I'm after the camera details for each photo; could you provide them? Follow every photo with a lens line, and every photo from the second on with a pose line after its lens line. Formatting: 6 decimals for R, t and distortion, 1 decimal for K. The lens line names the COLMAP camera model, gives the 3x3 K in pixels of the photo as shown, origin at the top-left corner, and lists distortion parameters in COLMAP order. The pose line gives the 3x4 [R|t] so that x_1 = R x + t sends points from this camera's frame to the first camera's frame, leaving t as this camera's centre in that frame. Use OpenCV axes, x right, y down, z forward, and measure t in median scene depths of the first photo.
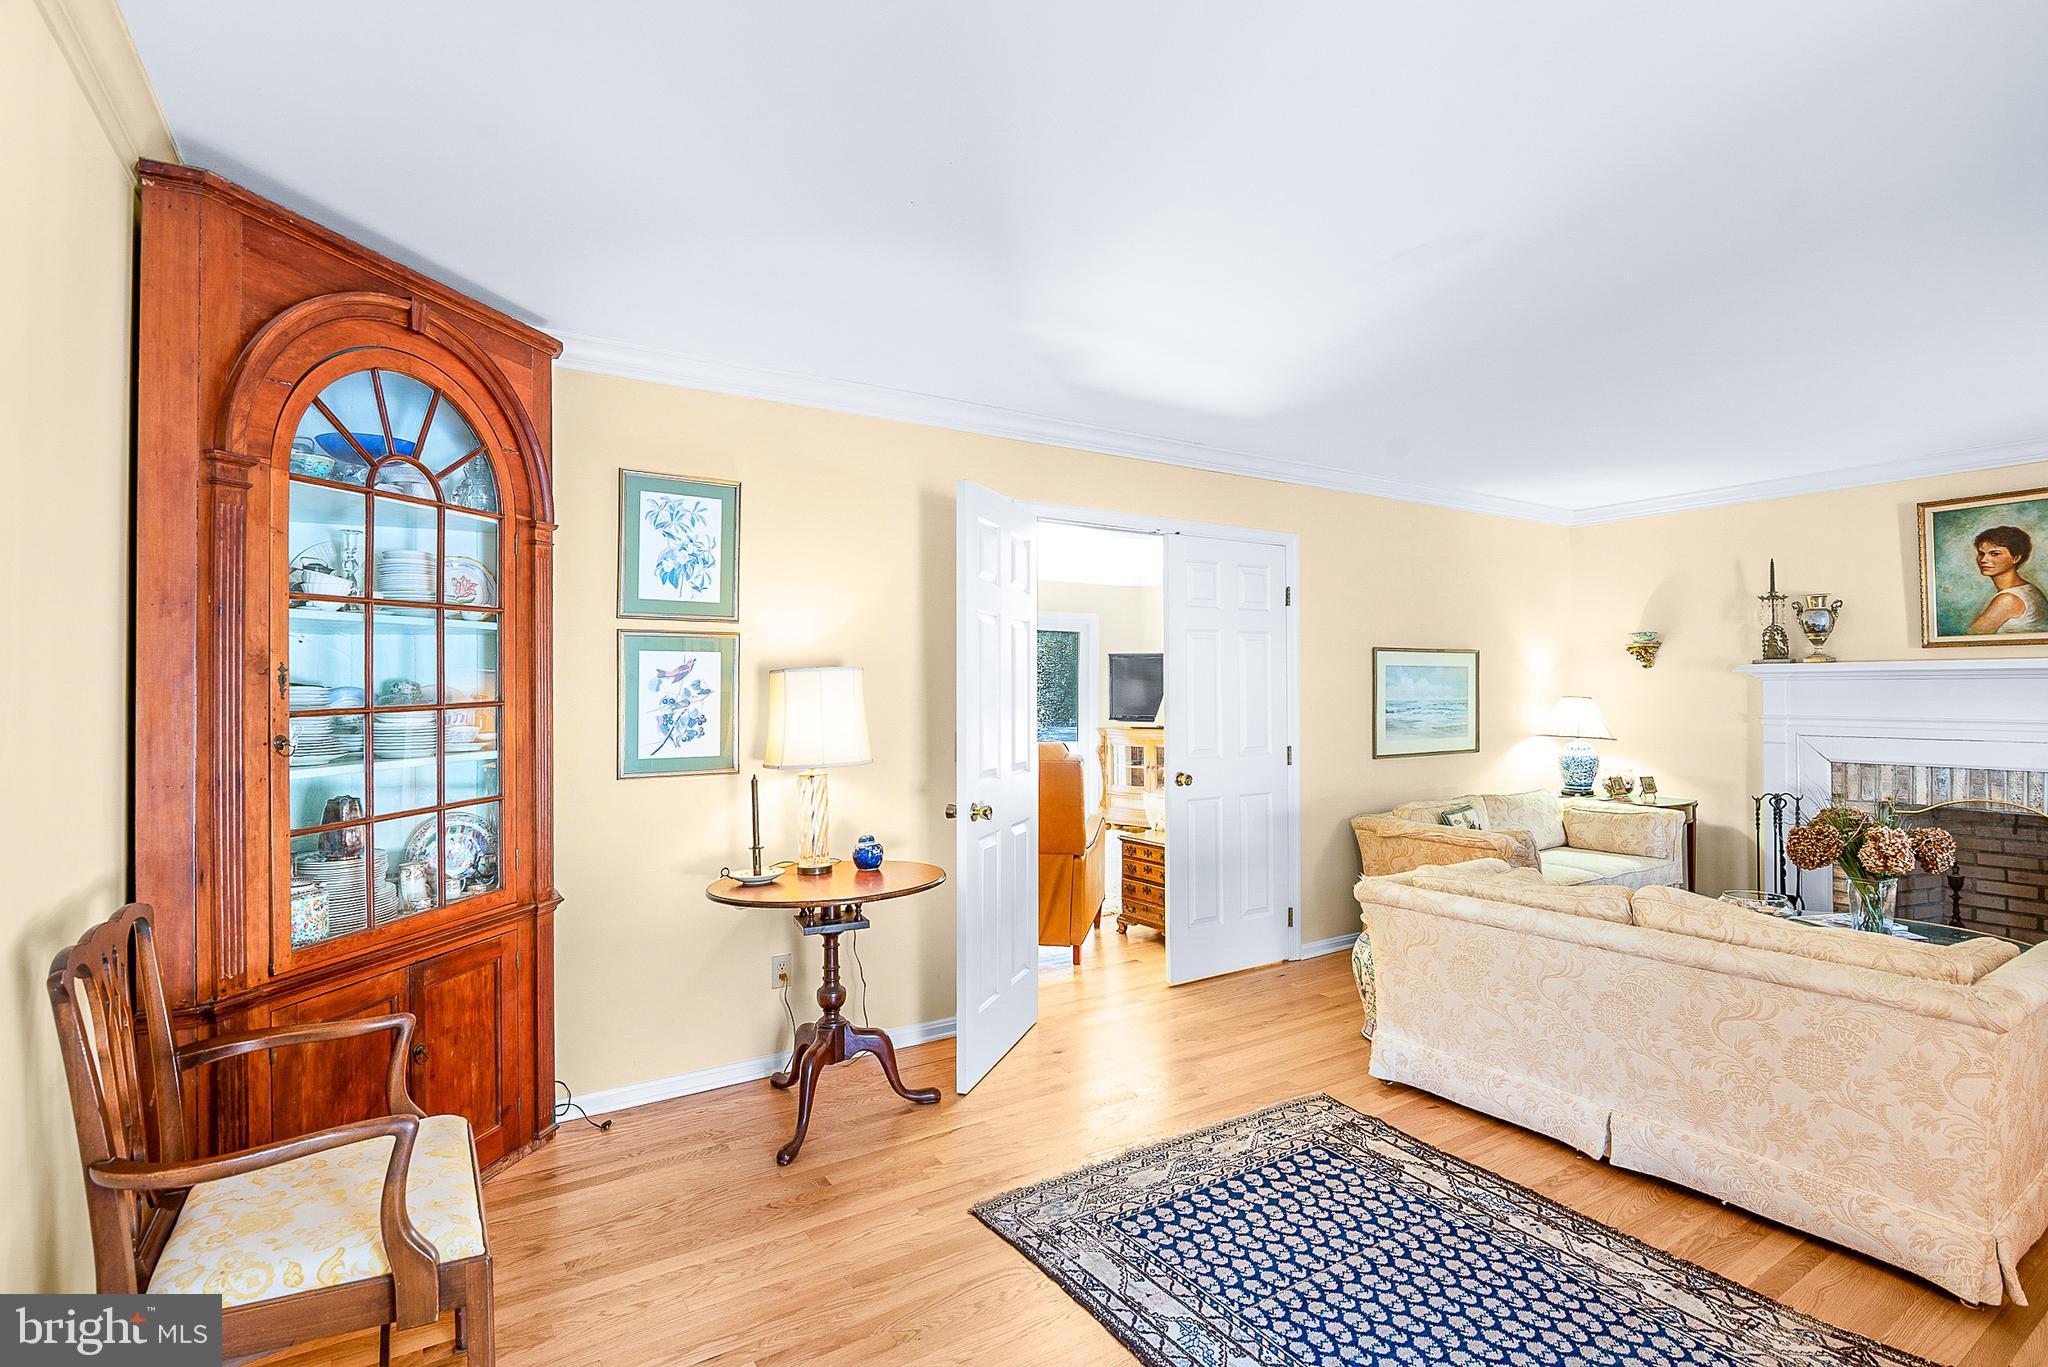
lens RADIAL K [[953.5, 0, 1030.7], [0, 953.5, 673.6], [0, 0, 1]] dist [-0.023176, 0.002522]
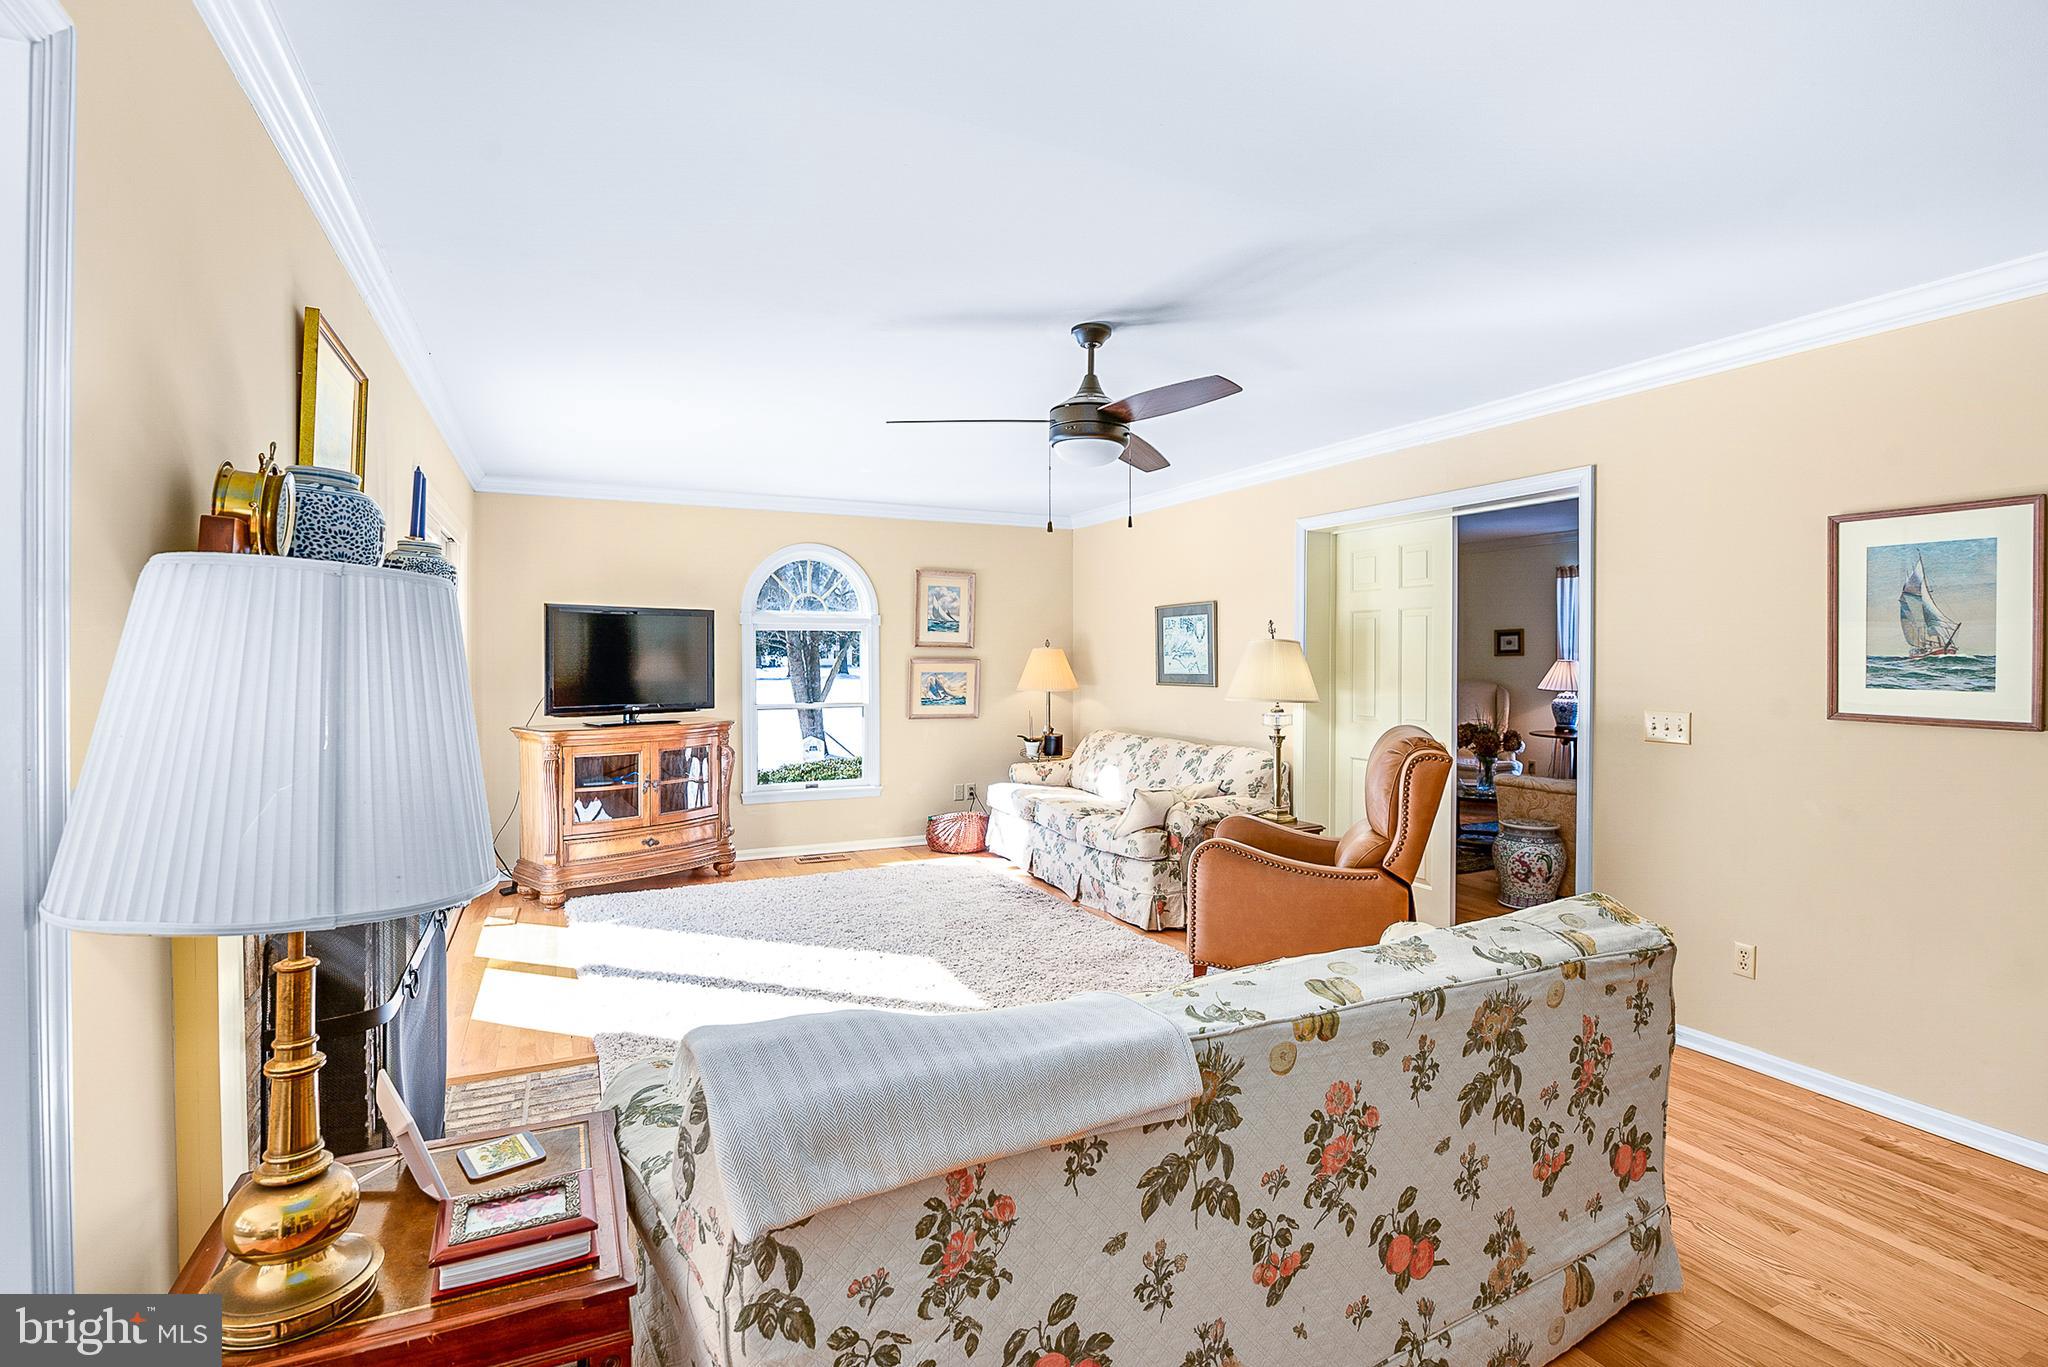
lens RADIAL K [[953.5, 0, 1023.9], [0, 953.5, 662.4], [0, 0, 1]] dist [-0.023176, 0.002522]
pose [[0.122915, -0.000446, 0.992417, -1.366695], [-0.013923, 0.999901, 0.002174, 0.032060], [-0.992320, -0.014085, 0.122897, 1.923148]]
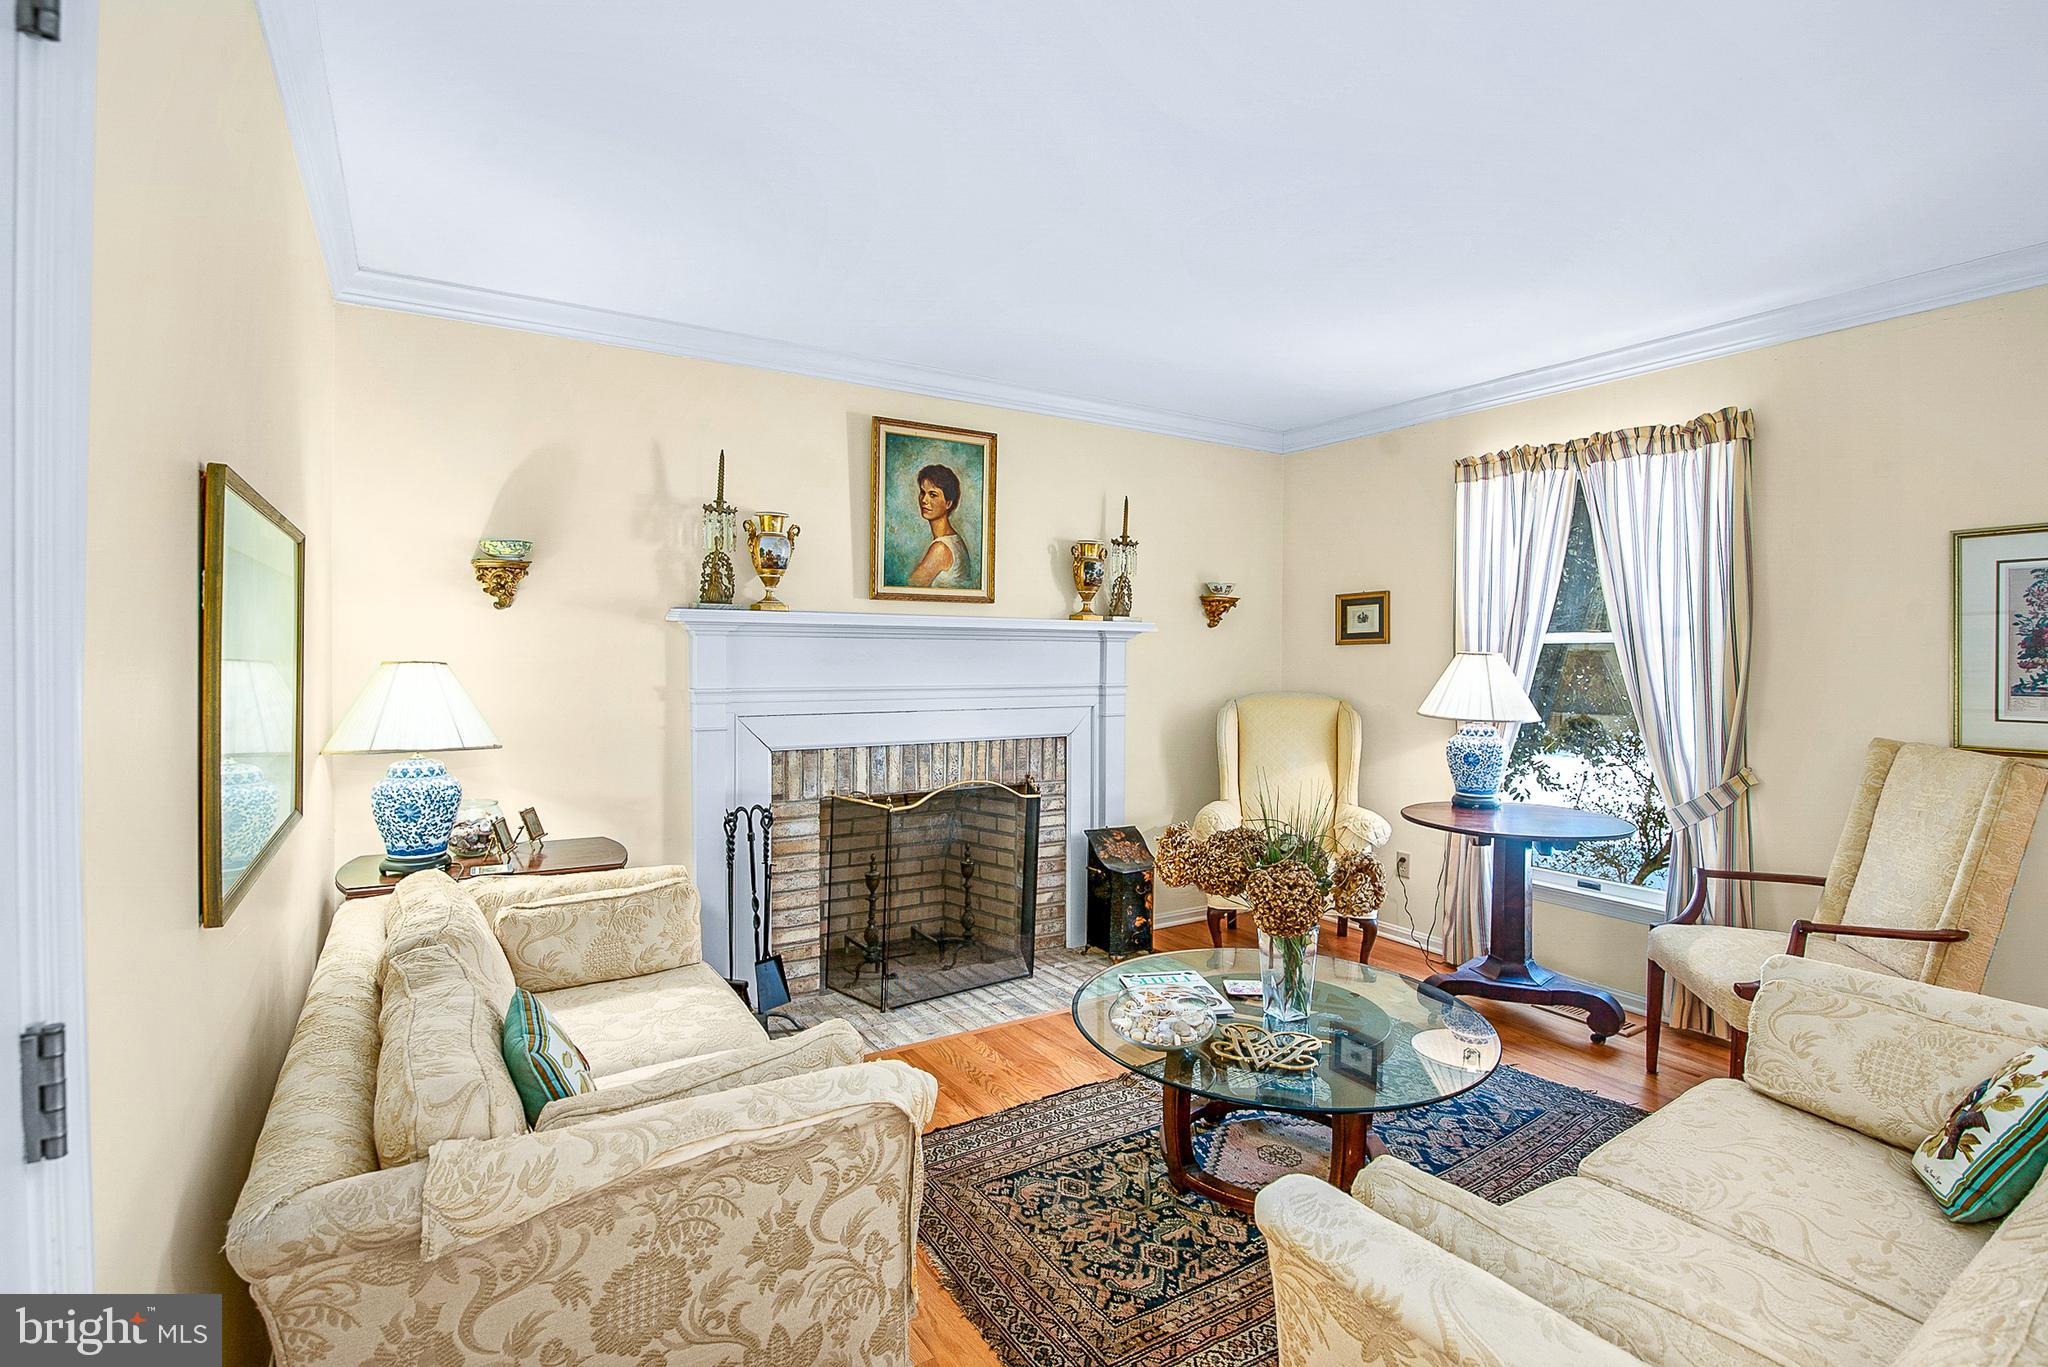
lens RADIAL K [[953.5, 0, 1014.0], [0, 953.5, 657.8], [0, 0, 1]] dist [-0.023176, 0.002522]
pose [[0.012832, -0.001832, 0.999916, 0.214634], [-0.022519, 0.999744, 0.002121, 0.028619], [-0.999664, -0.022545, 0.012787, 1.326669]]
